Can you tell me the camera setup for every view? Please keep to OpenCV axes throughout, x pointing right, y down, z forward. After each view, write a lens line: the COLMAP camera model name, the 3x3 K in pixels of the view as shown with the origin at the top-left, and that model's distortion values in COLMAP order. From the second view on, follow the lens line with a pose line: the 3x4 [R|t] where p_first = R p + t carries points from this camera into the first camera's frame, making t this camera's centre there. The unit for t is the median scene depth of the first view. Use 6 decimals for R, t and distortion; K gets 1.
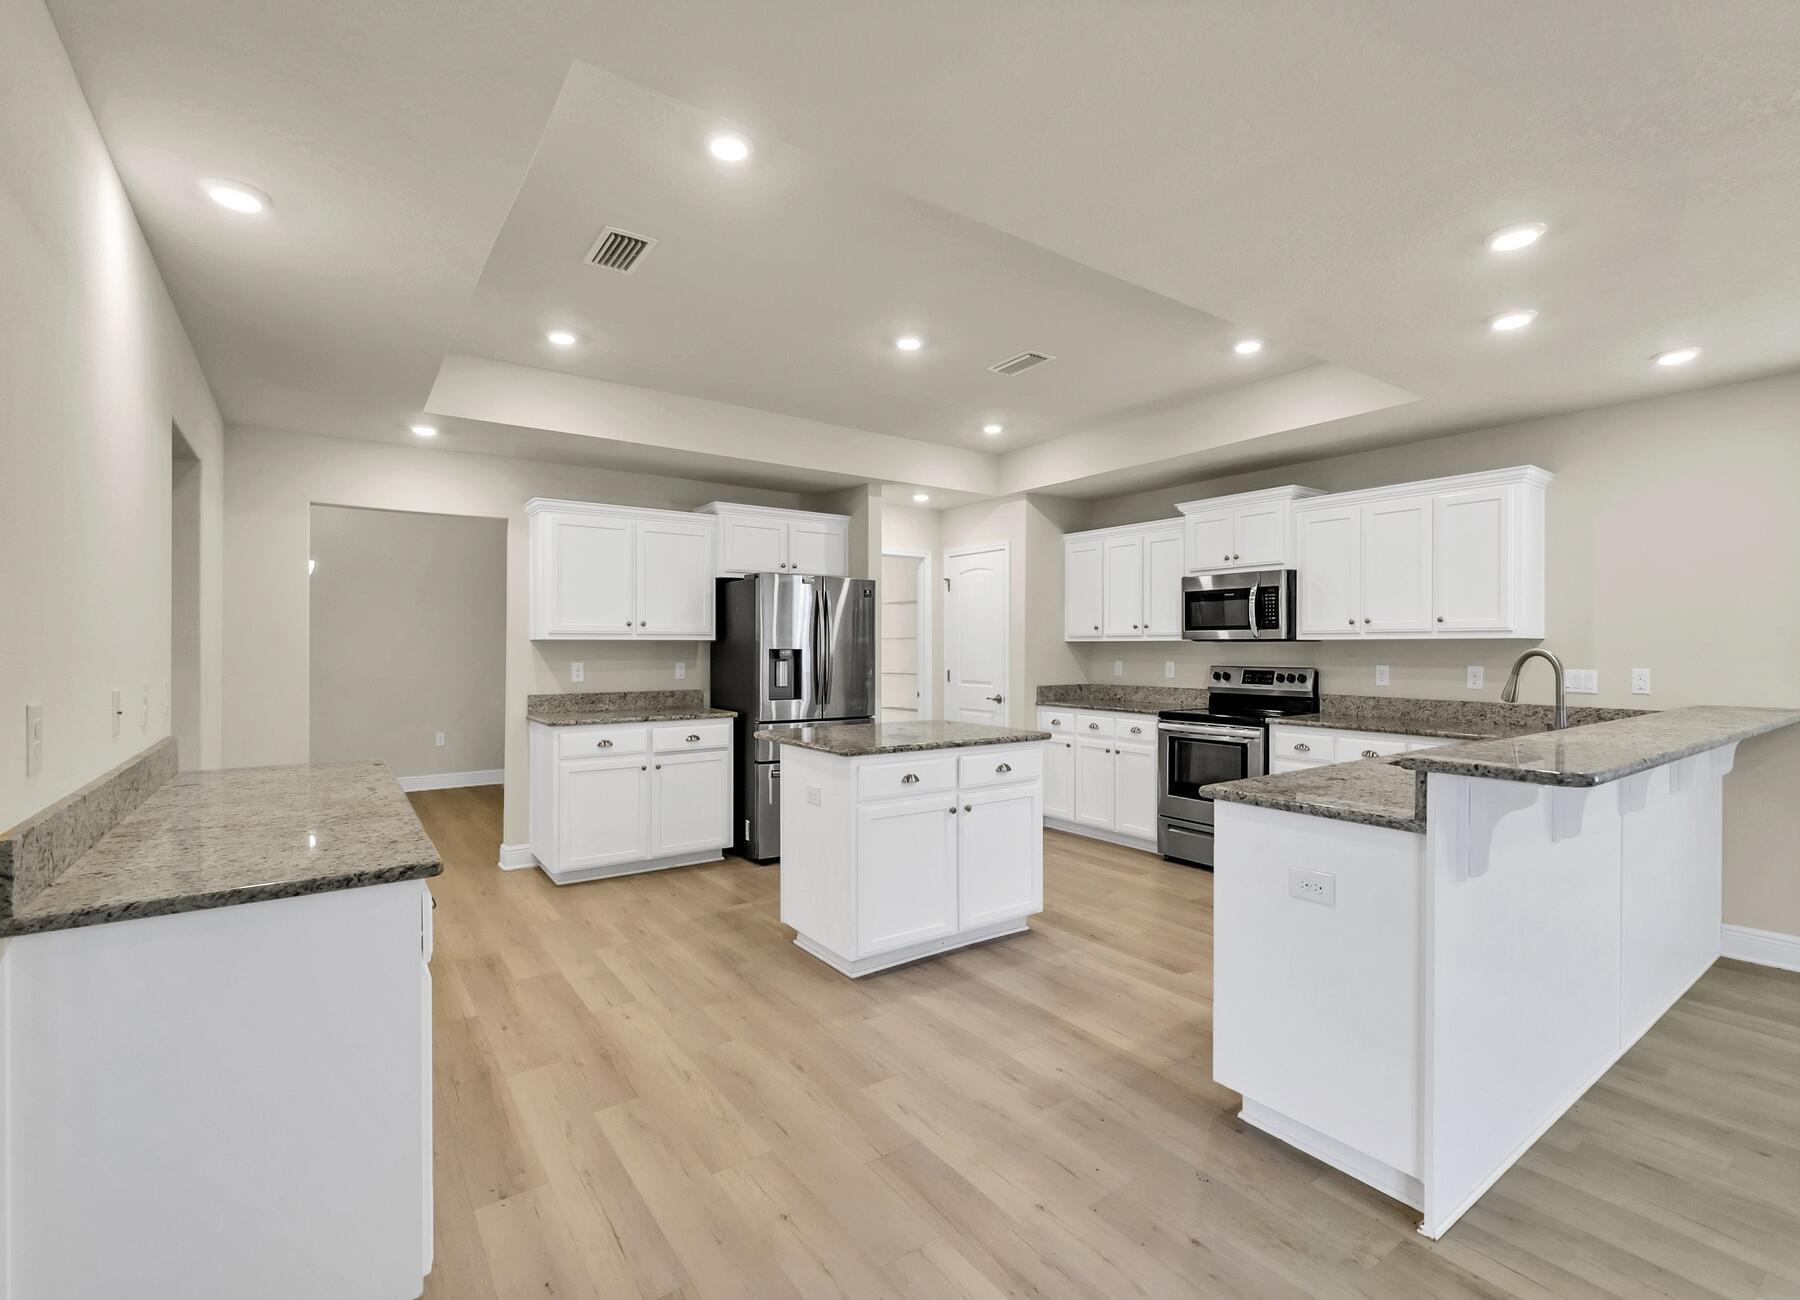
lens RADIAL K [[817.2, 0, 898.9], [0, 817.2, 648.0], [0, 0, 1]] dist [0.000739, -0.000195]
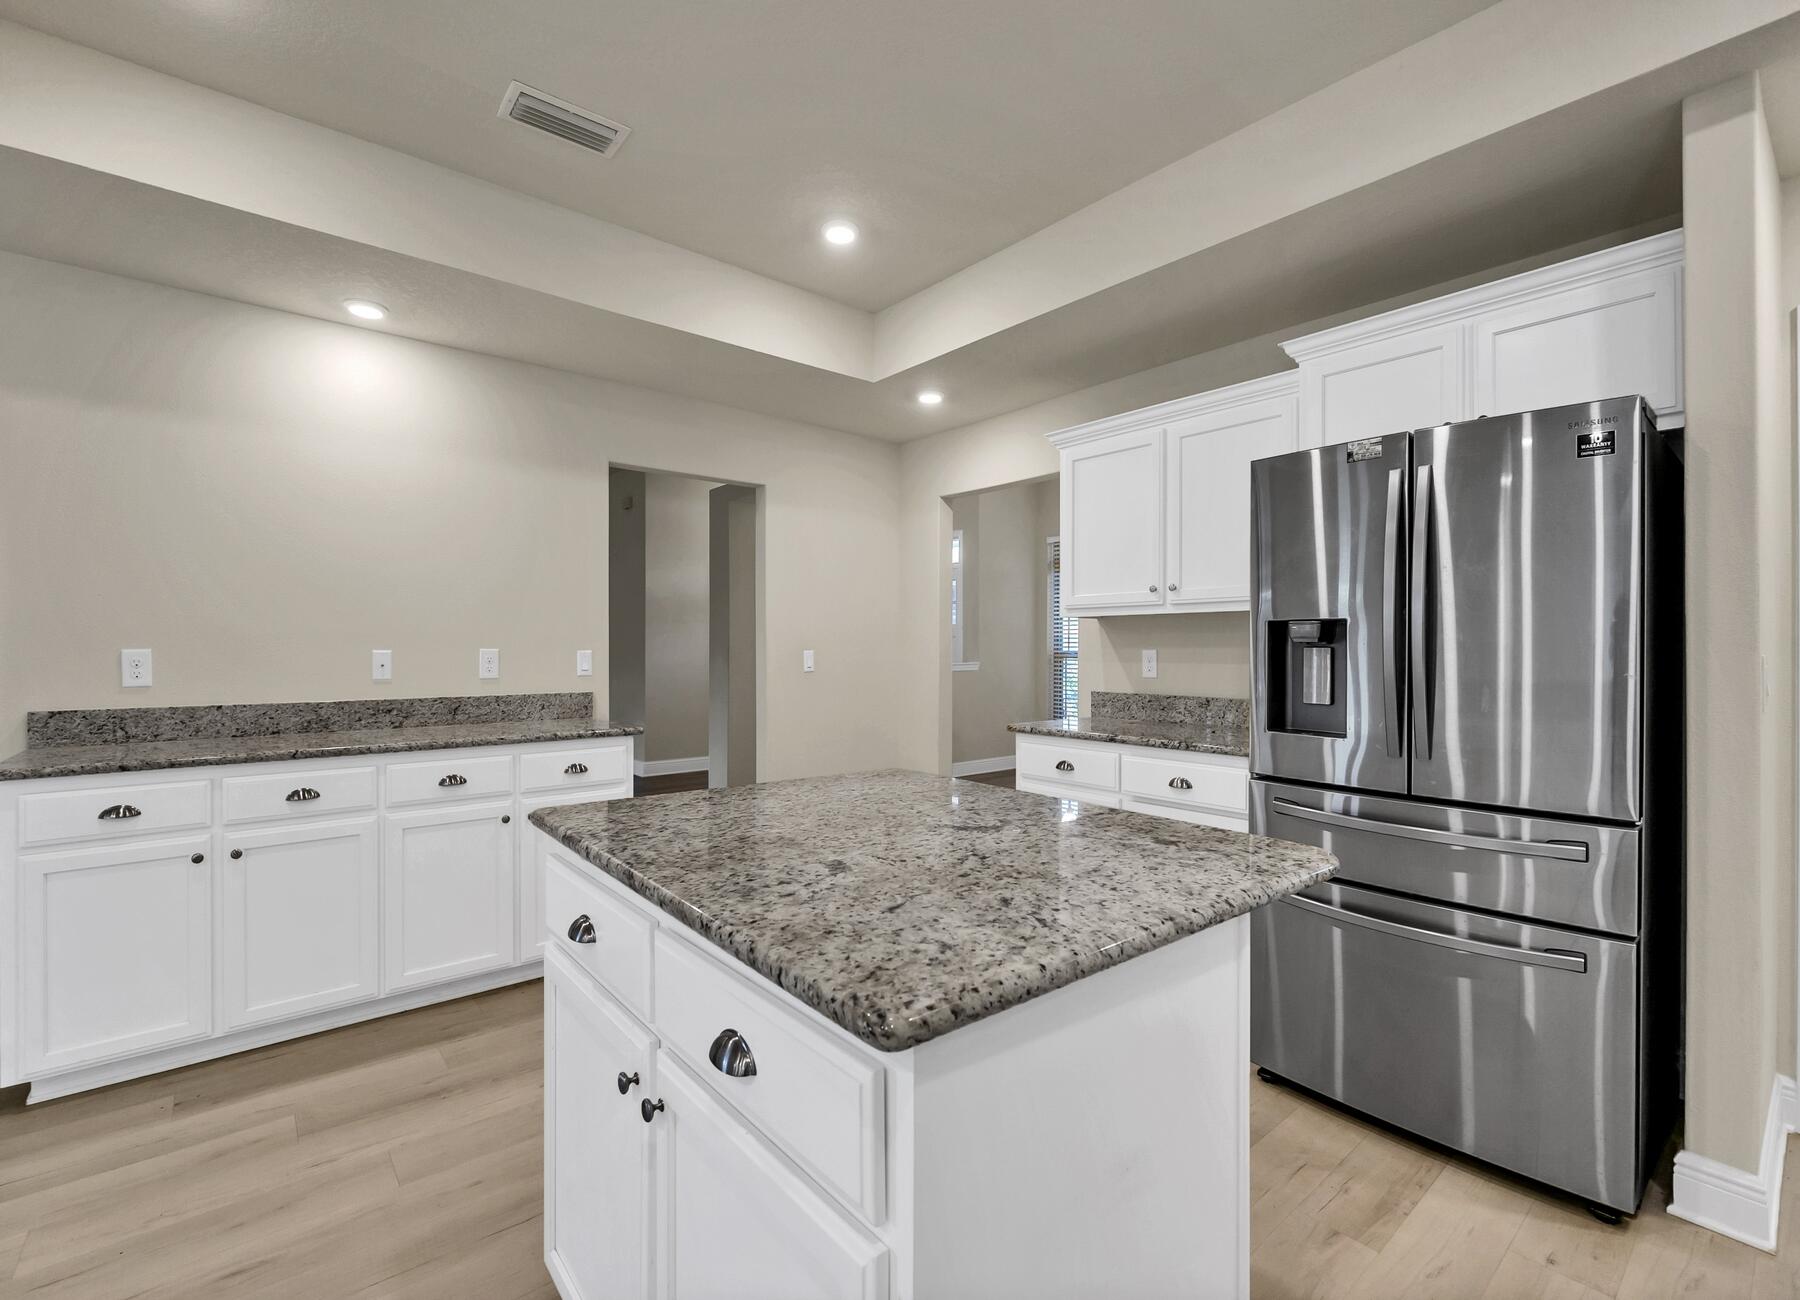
lens RADIAL K [[795.6, 0, 904.9], [0, 795.6, 646.5], [0, 0, 1]] dist [-0.000945, -0.000177]
pose [[0.091580, -0.001349, -0.995797, 0.265140], [-0.001514, 0.999998, -0.001494, 0.016300], [0.995797, 0.001644, 0.091578, 0.727275]]
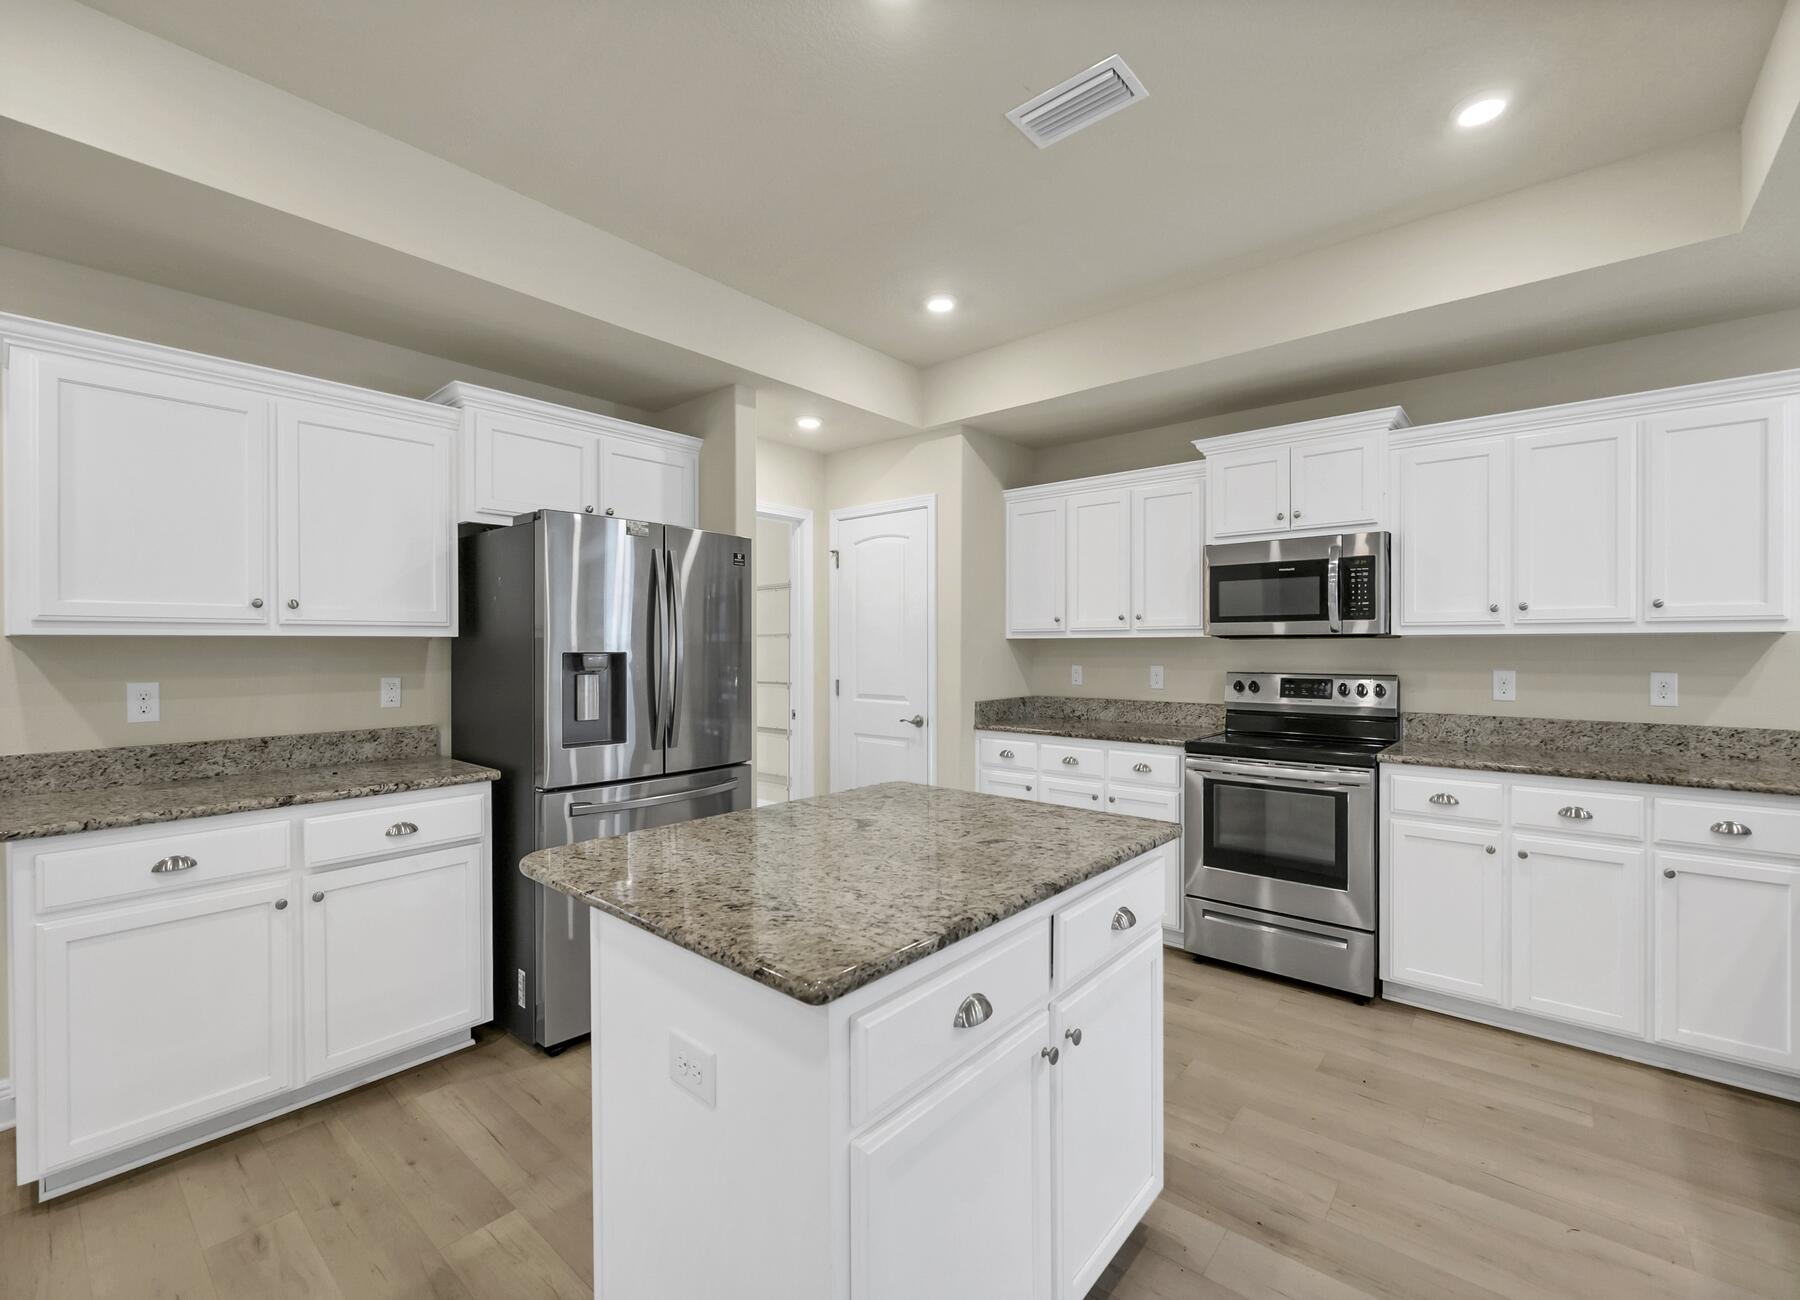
lens RADIAL K [[775.8, 0, 904.7], [0, 775.8, 646.2], [0, 0, 1]] dist [-0.003372, -0.000682]
pose [[0.968216, -0.003773, 0.250085, -0.066370], [0.003817, 0.999993, 0.000310, -0.002269], [-0.250085, 0.000655, 0.968224, 0.435776]]
